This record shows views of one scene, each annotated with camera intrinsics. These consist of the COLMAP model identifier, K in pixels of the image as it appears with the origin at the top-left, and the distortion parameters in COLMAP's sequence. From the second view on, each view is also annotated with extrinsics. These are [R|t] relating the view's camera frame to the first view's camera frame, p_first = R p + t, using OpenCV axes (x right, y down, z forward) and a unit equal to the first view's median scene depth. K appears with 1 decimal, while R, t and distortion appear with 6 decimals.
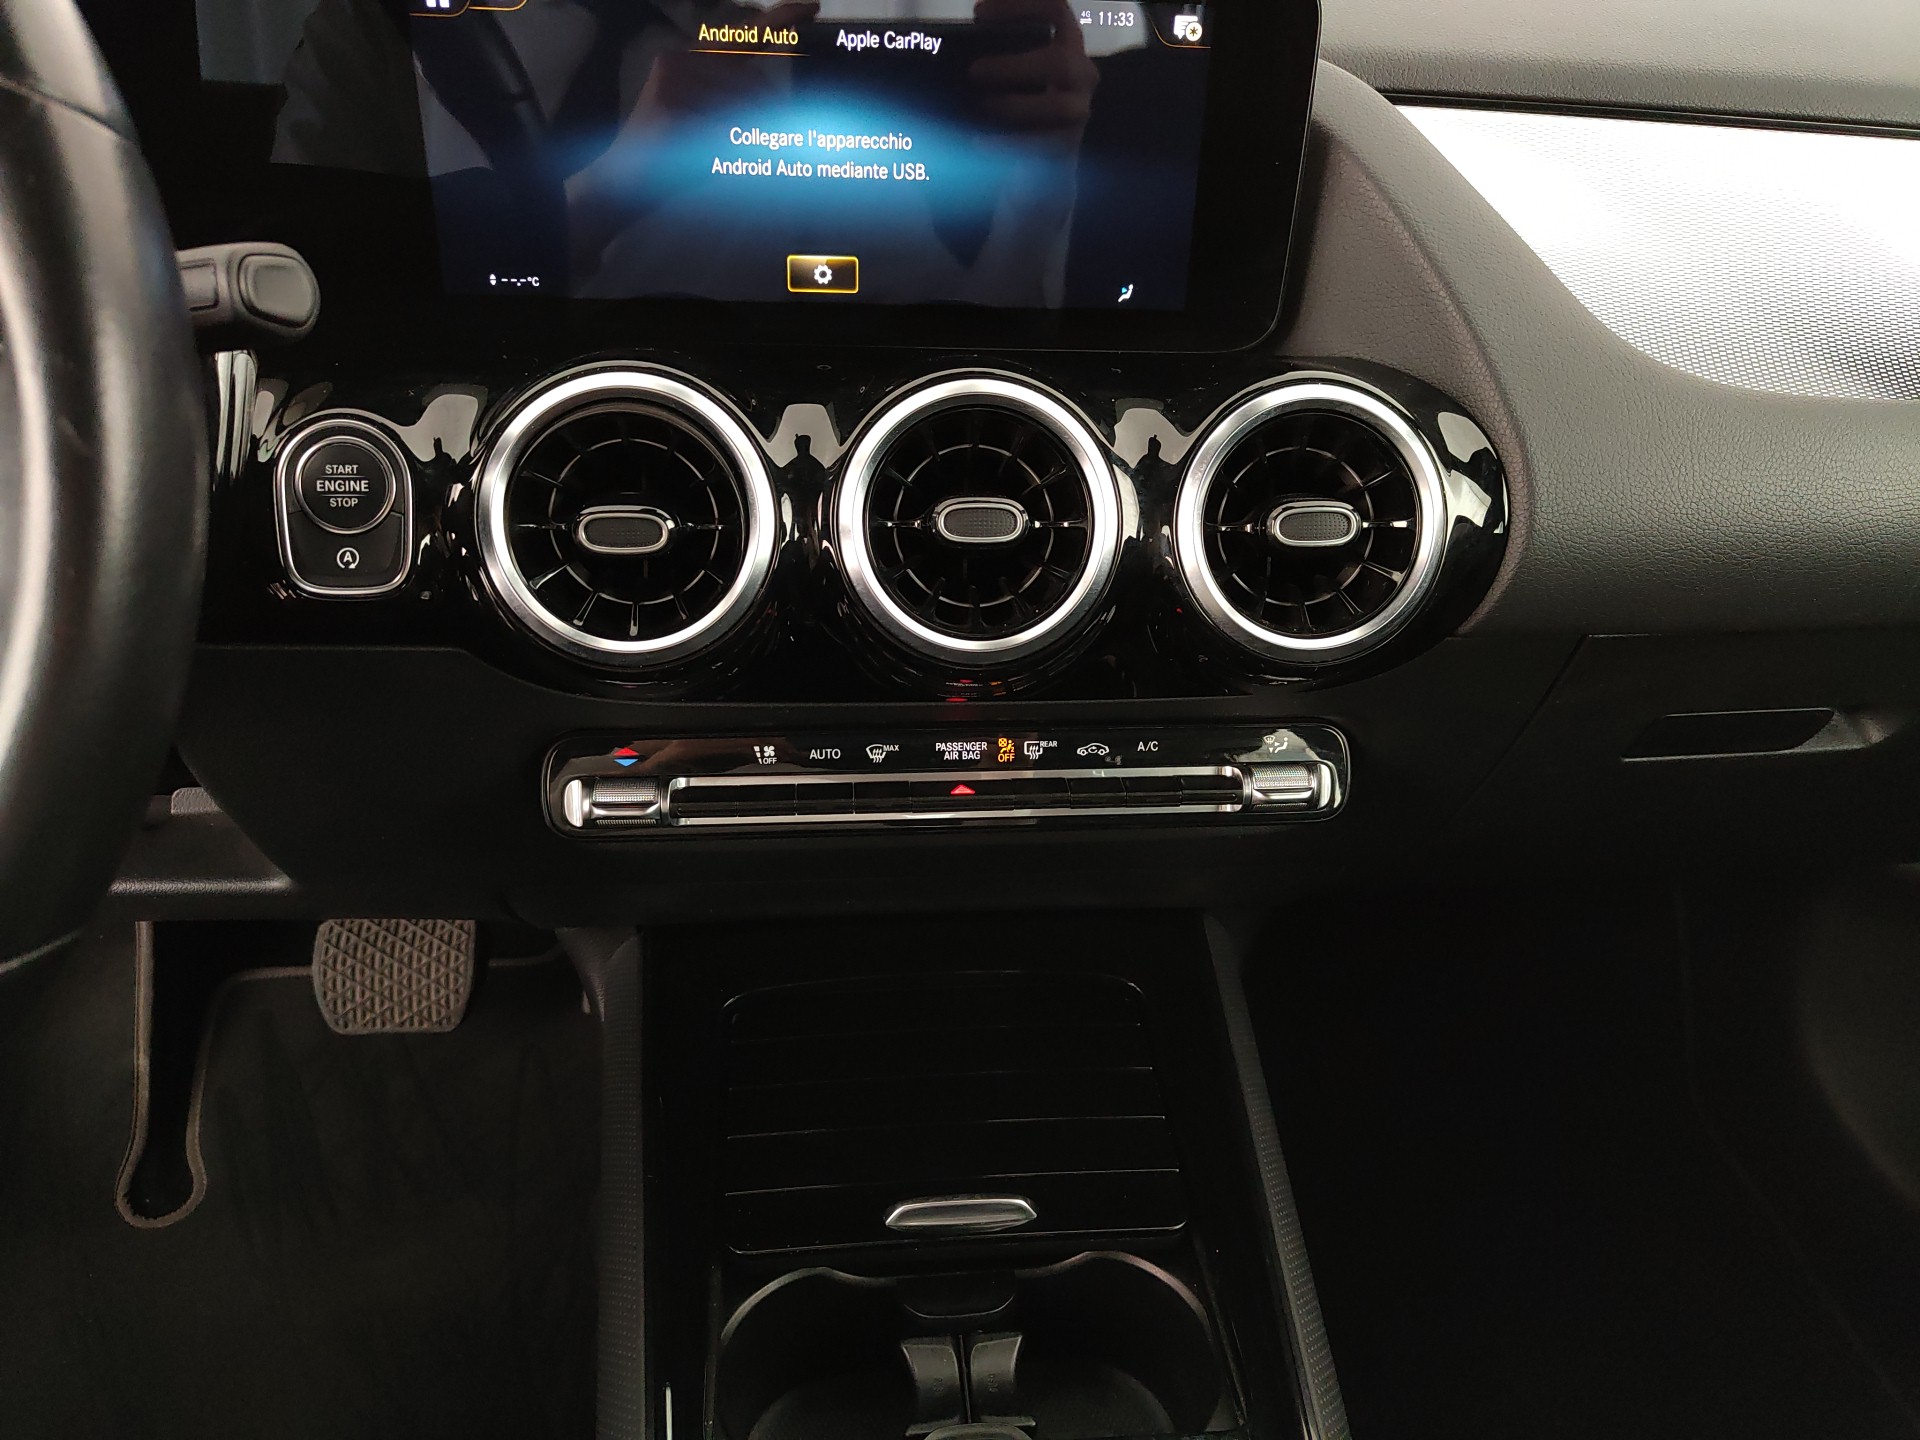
lens RADIAL K [[1353.7, 0, 965.5], [0, 1353.7, 715.6], [0, 0, 1]] dist [0.004766, -0.013884]
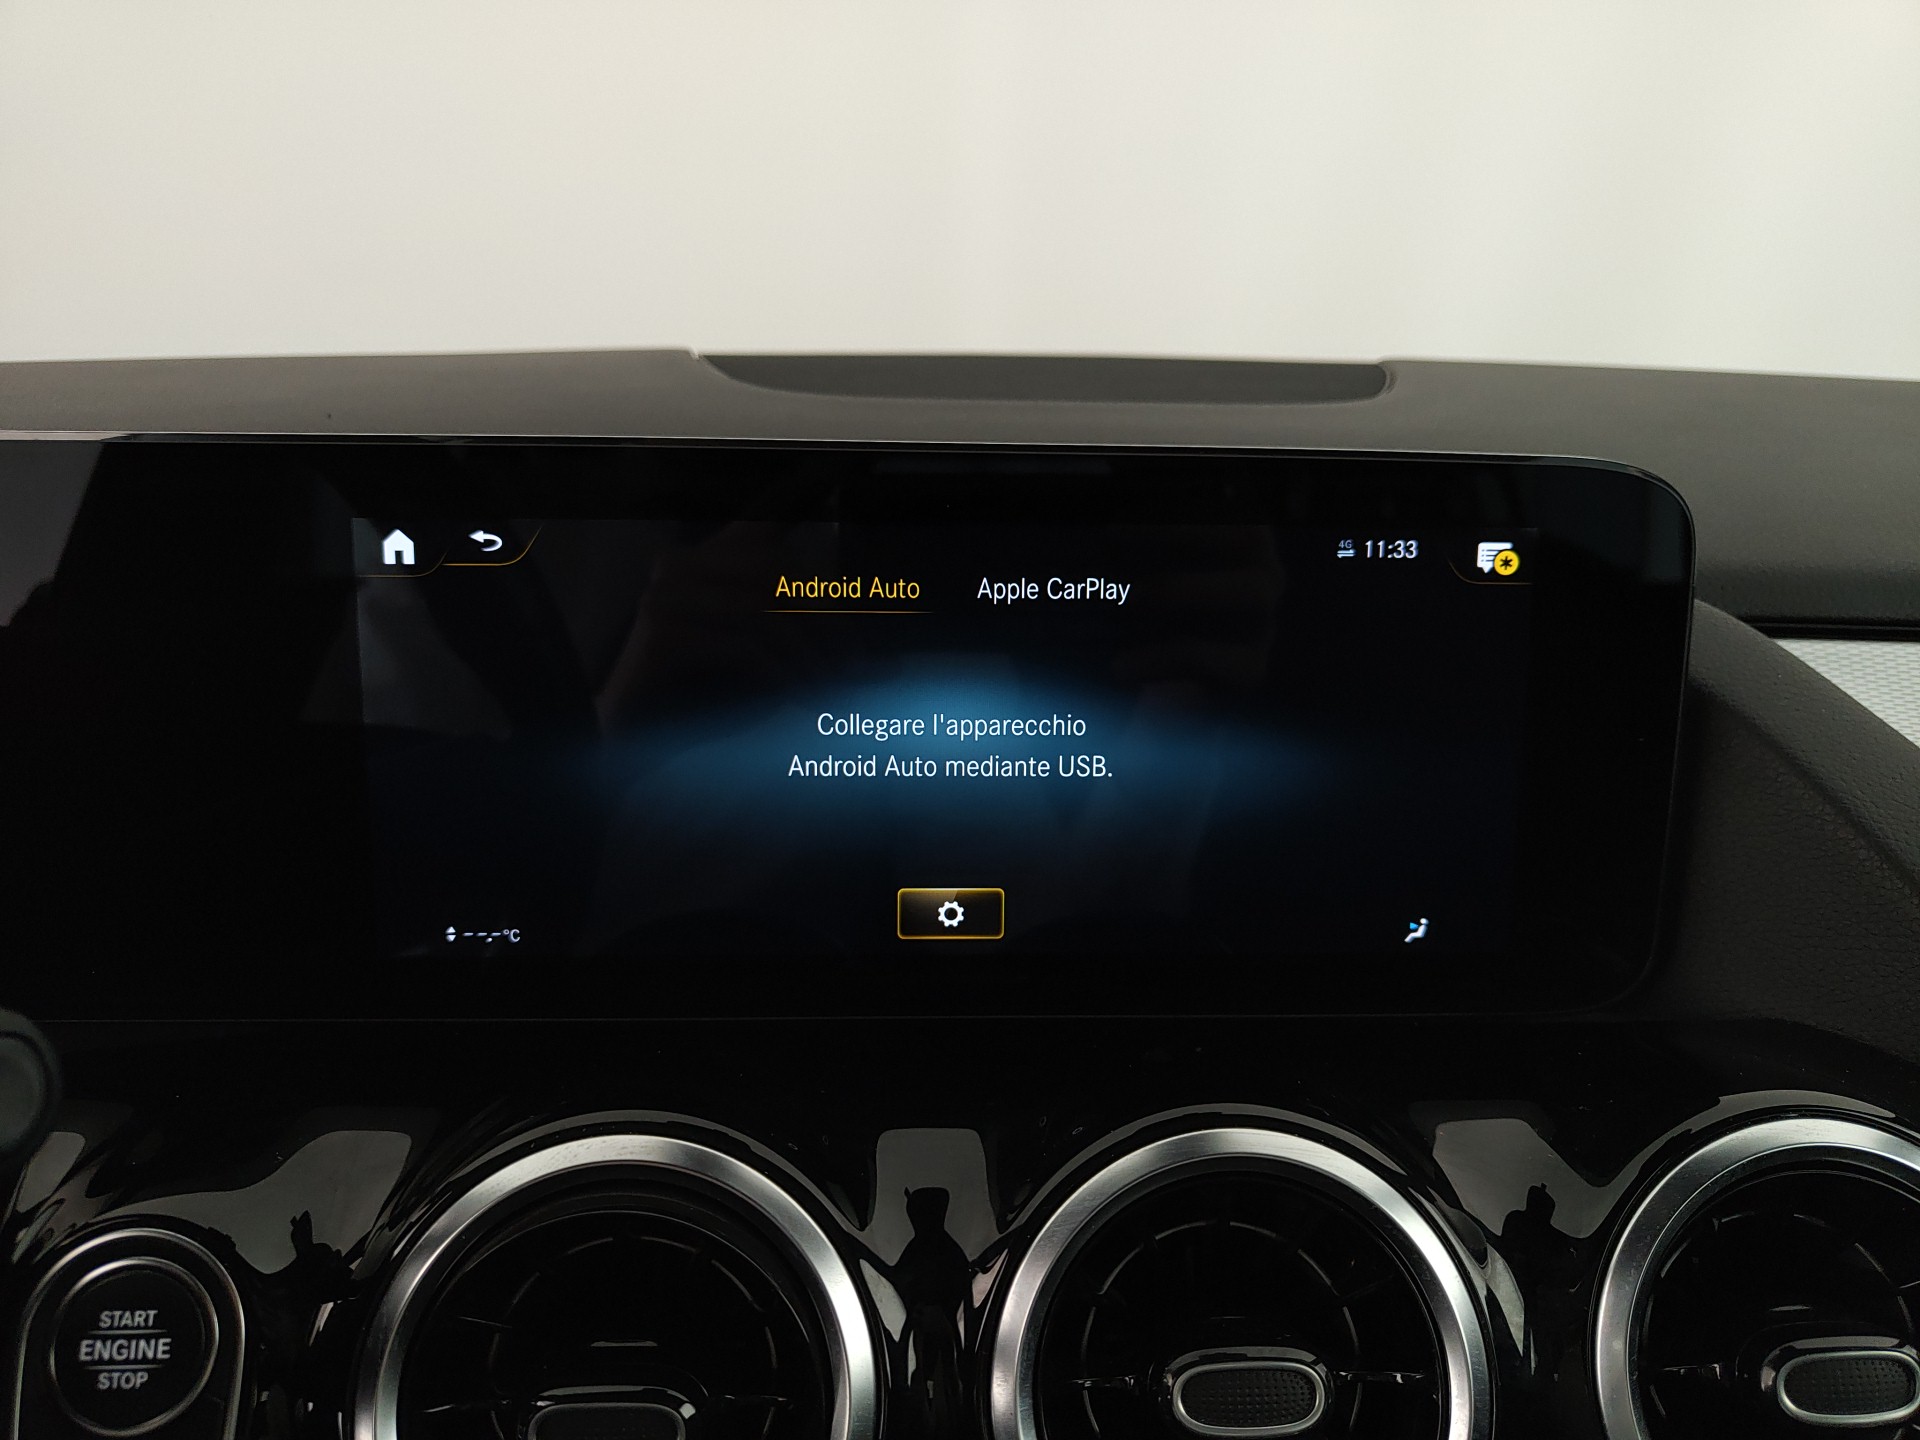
lens RADIAL K [[1342.7, 0, 940.0], [0, 1342.7, 719.7], [0, 0, 1]] dist [0.005829, -0.009267]
pose [[0.998021, -0.019699, -0.059711, -0.070342], [0.000805, 0.953583, -0.301130, -0.221607], [0.062872, 0.300486, 0.951712, 0.357354]]
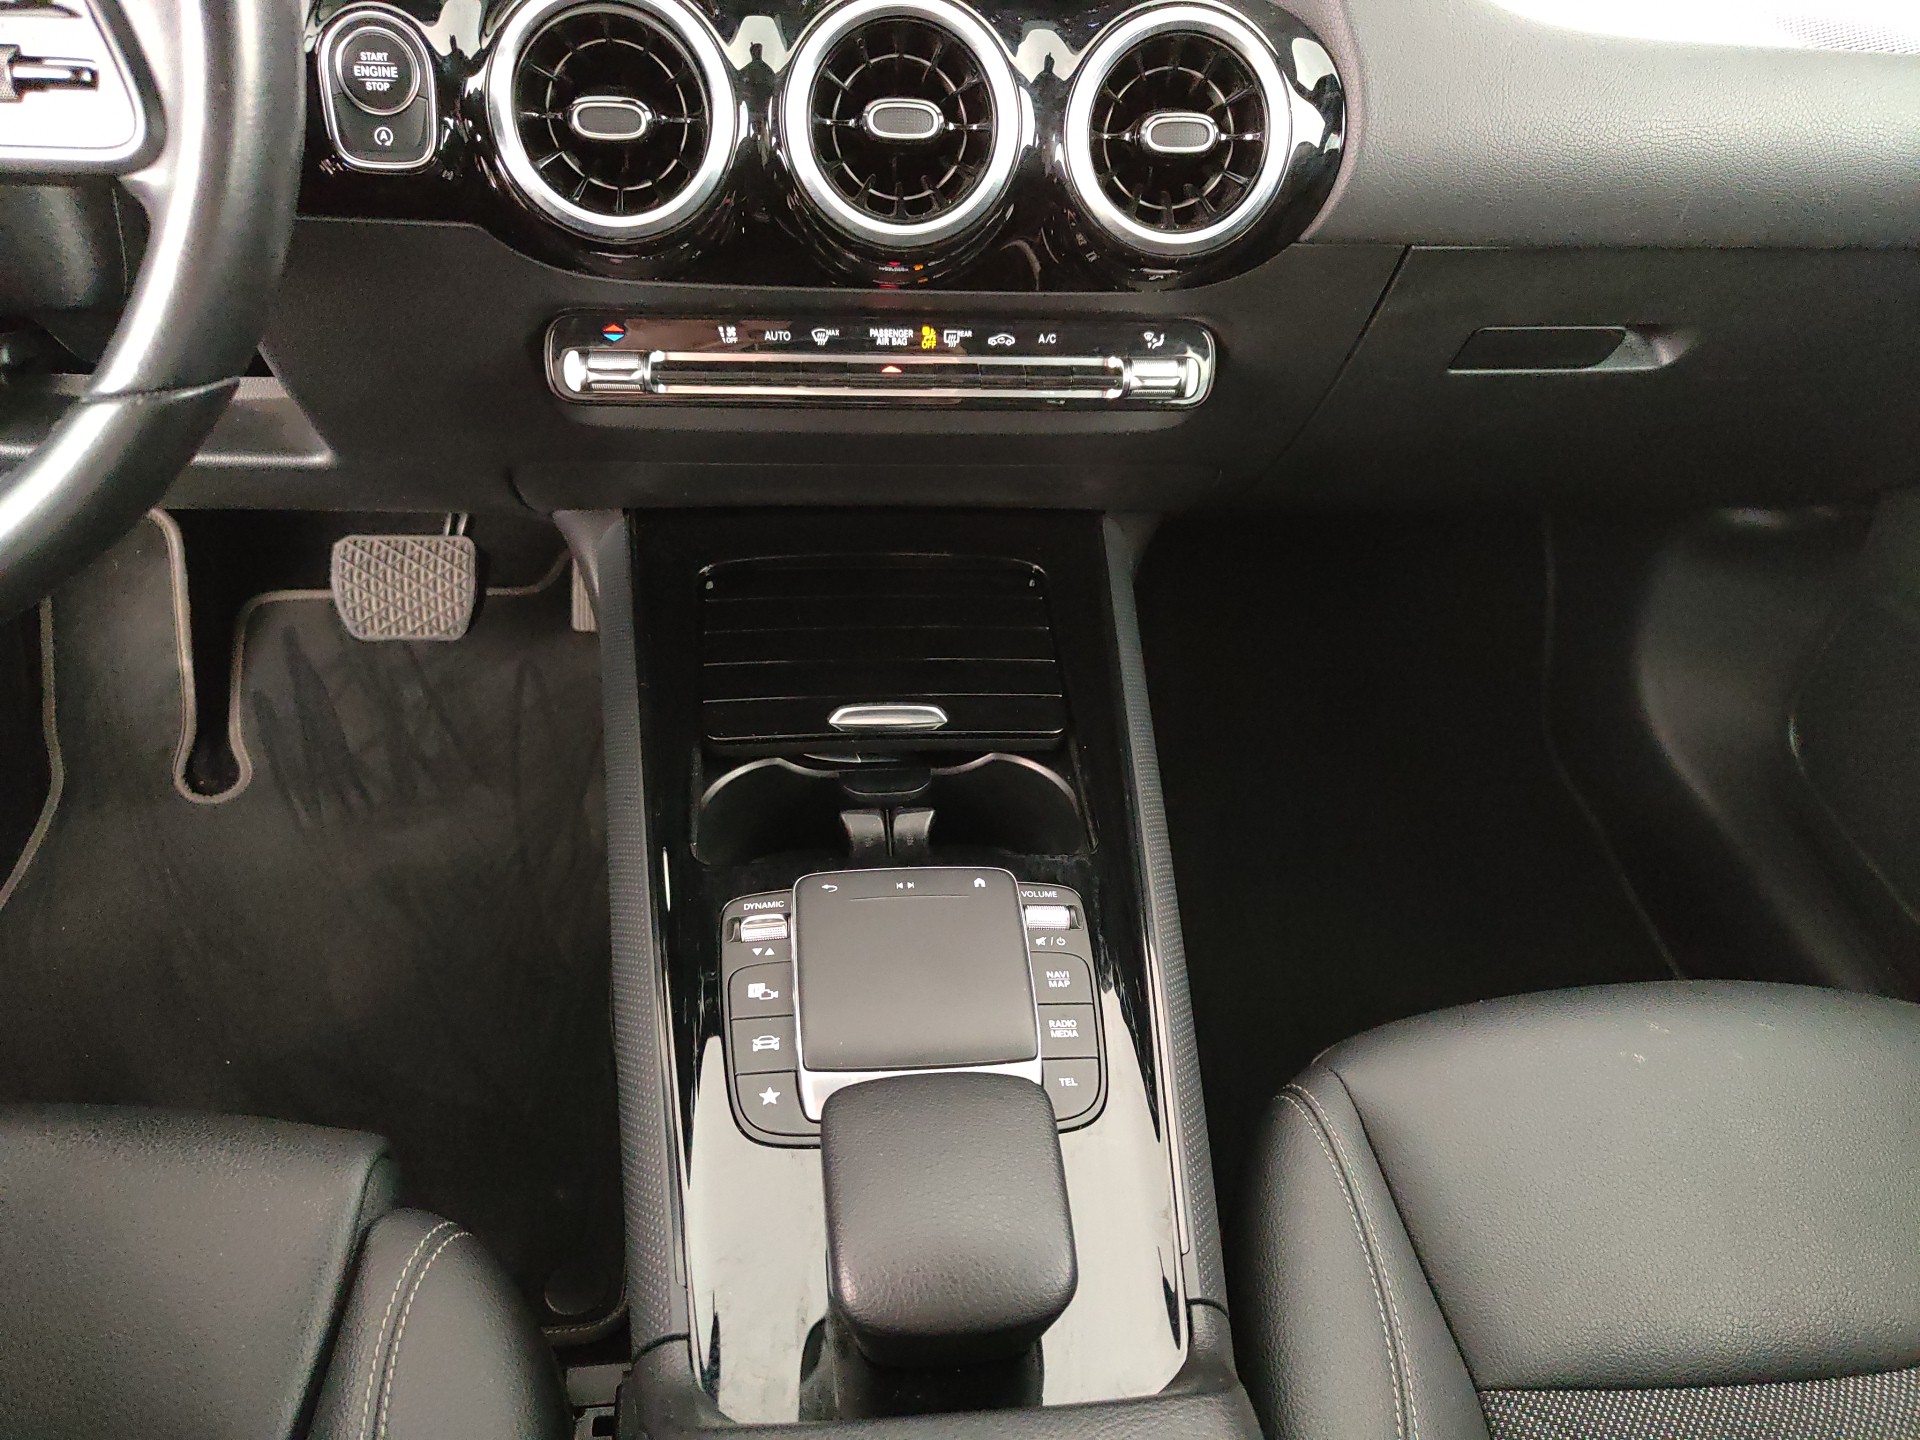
lens RADIAL K [[1353.7, 0, 957.6], [0, 1353.7, 742.4], [0, 0, 1]] dist [0.004766, -0.013884]
pose [[0.999660, 0.018013, 0.018841, 0.042720], [-0.021634, 0.976545, 0.214224, 0.128314], [-0.014540, -0.214559, 0.976603, -0.280674]]
